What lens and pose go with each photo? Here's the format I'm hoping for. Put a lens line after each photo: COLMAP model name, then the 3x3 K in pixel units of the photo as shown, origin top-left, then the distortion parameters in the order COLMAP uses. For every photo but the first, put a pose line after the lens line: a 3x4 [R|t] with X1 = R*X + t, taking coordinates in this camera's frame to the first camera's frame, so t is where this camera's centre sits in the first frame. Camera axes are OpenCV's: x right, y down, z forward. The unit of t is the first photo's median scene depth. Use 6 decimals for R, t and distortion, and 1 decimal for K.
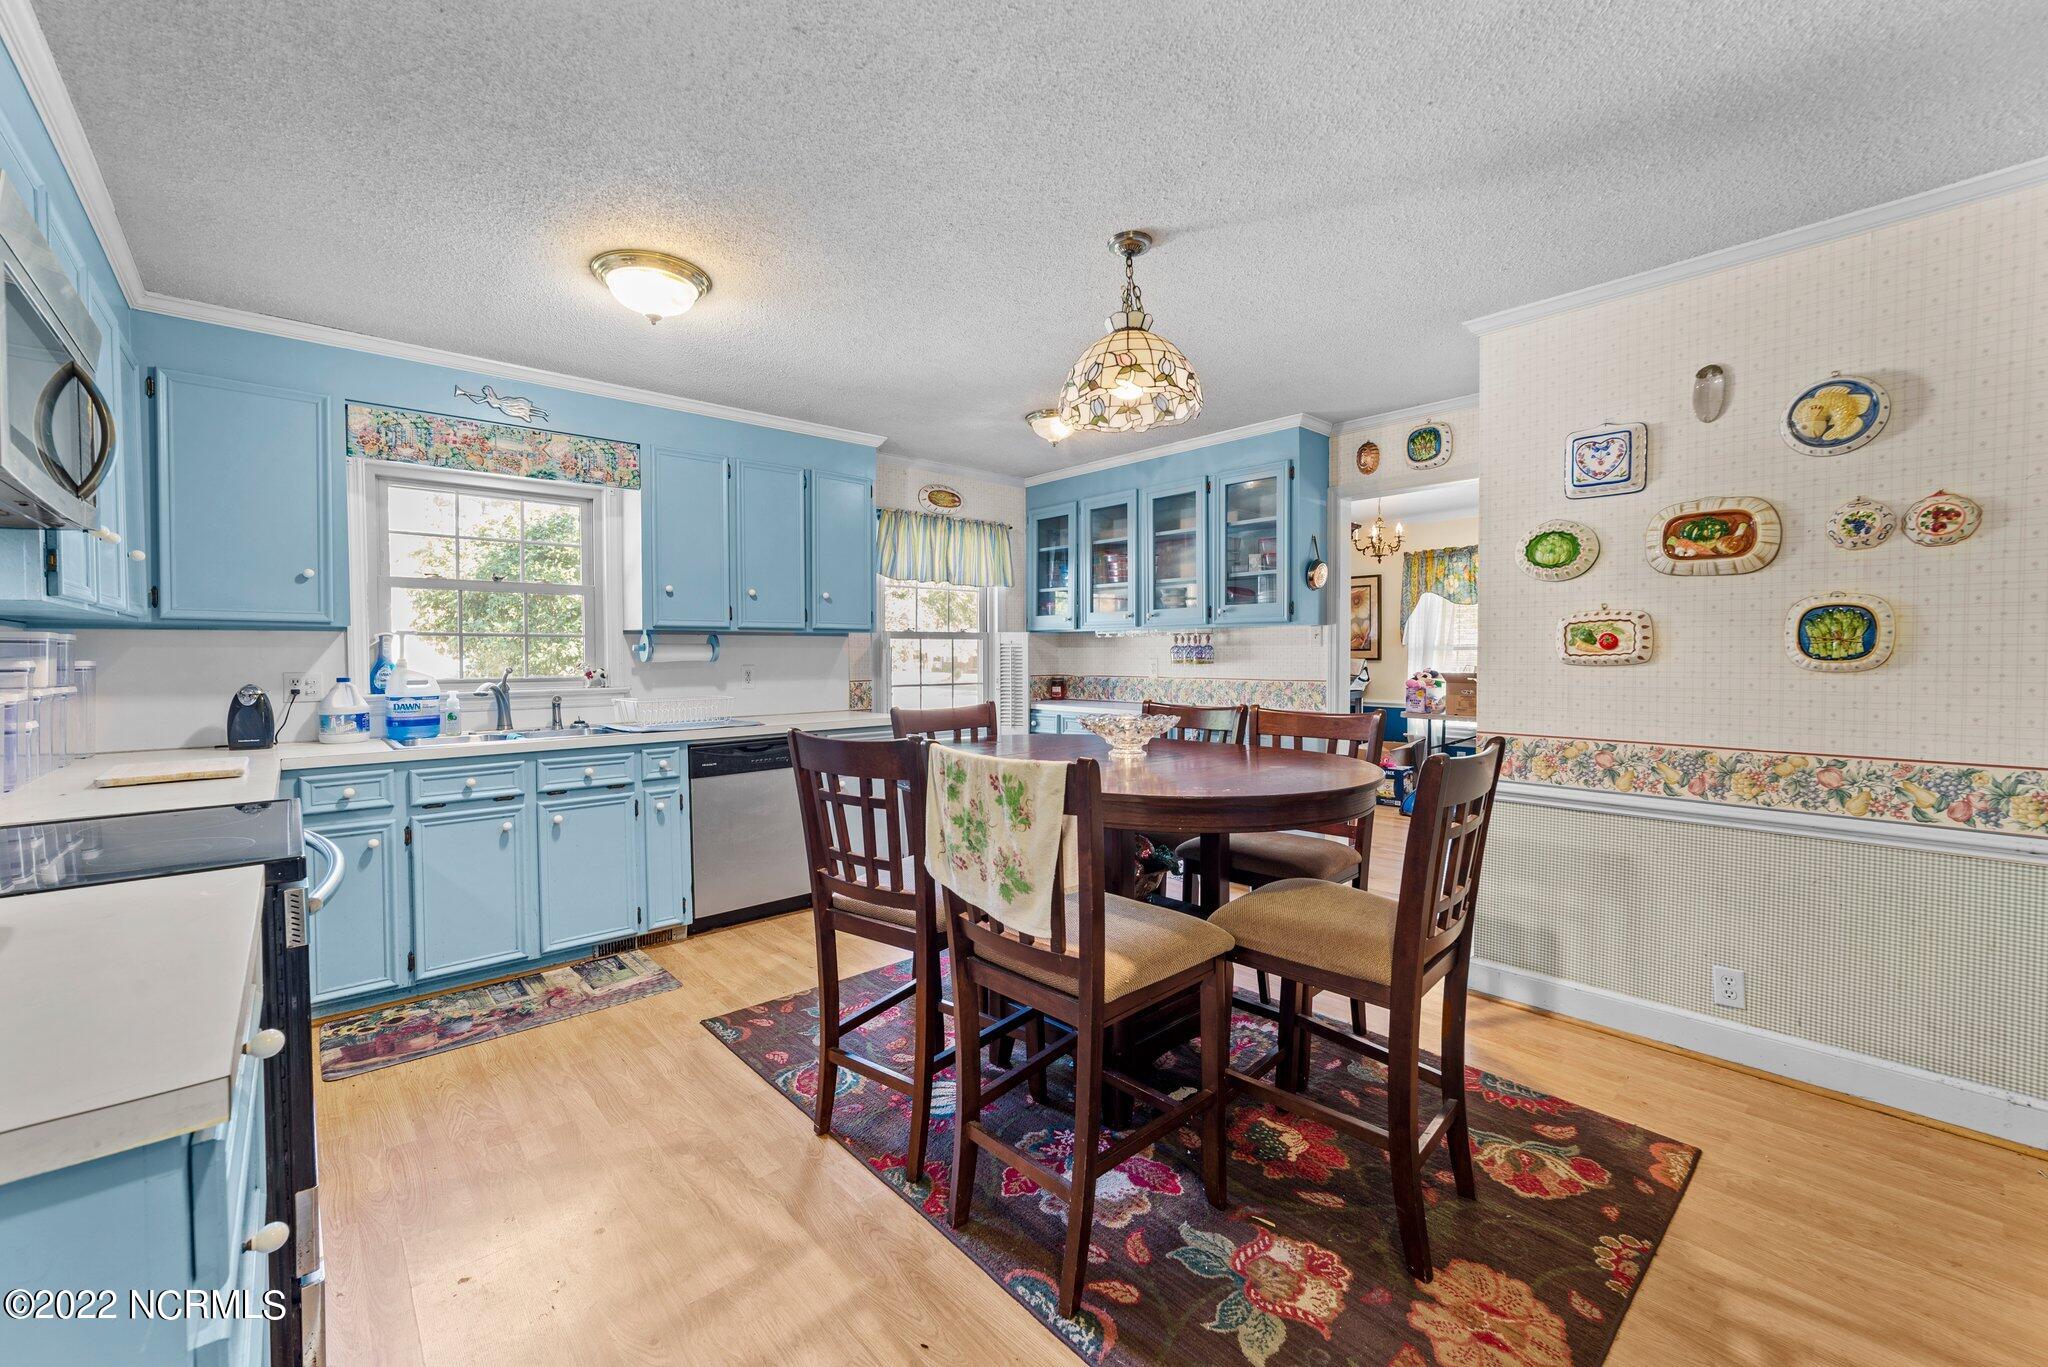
lens RADIAL K [[797.9, 0, 1025.9], [0, 797.9, 672.8], [0, 0, 1]] dist [-0.016298, -0.000015]
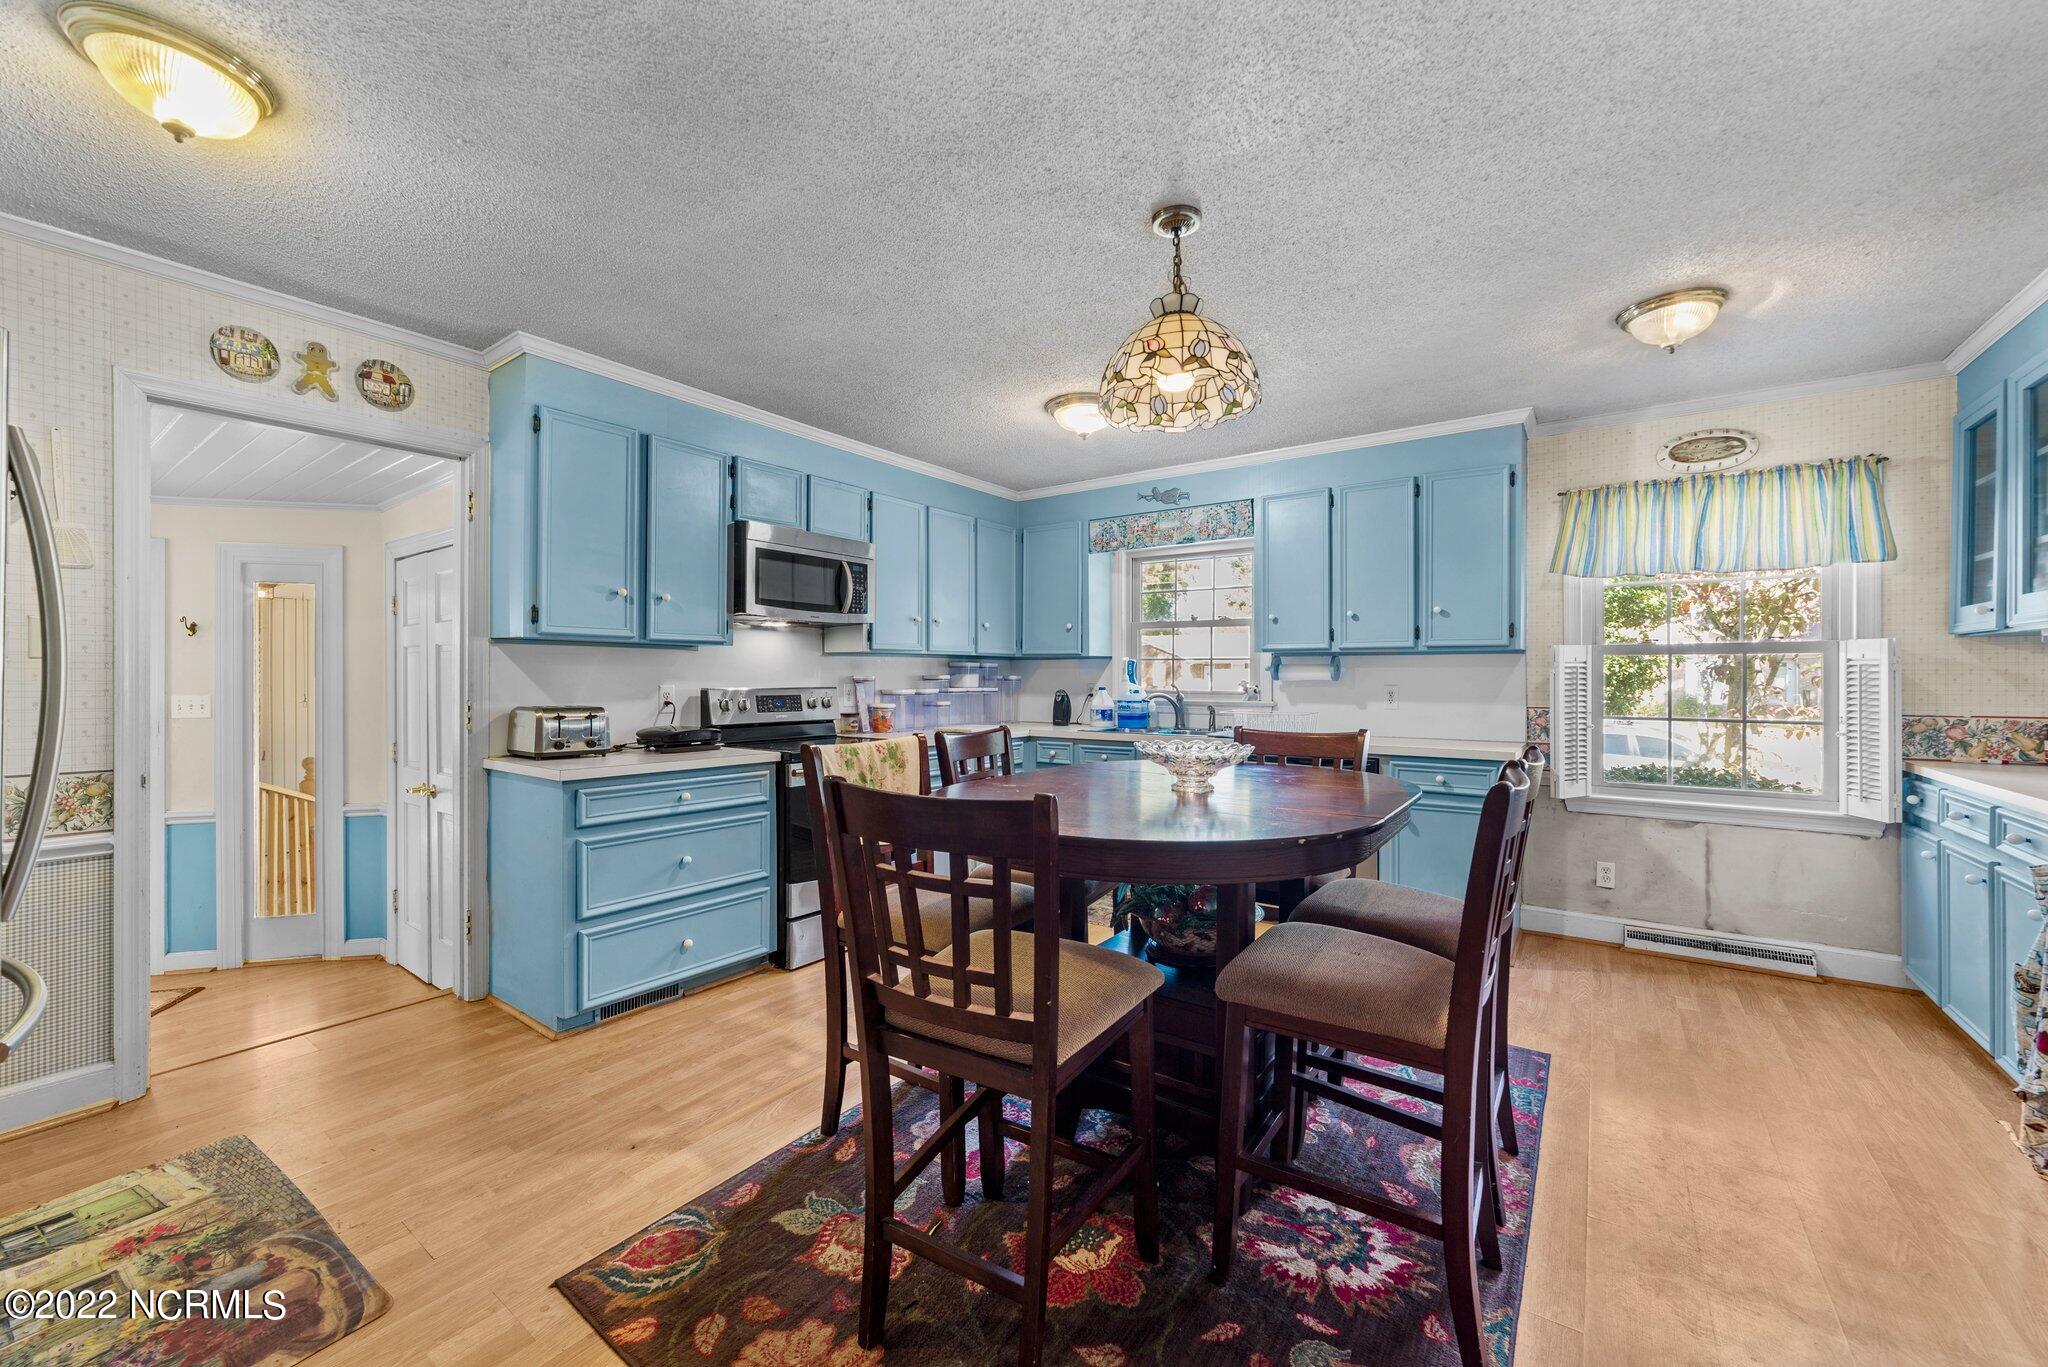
lens RADIAL K [[797.9, 0, 1023.9], [0, 797.9, 676.9], [0, 0, 1]] dist [-0.016298, -0.000015]
pose [[0.226505, 0.006207, -0.973990, 0.522442], [-0.026504, 0.999649, 0.000207, -0.008380], [0.973649, 0.025767, 0.226590, 0.341694]]
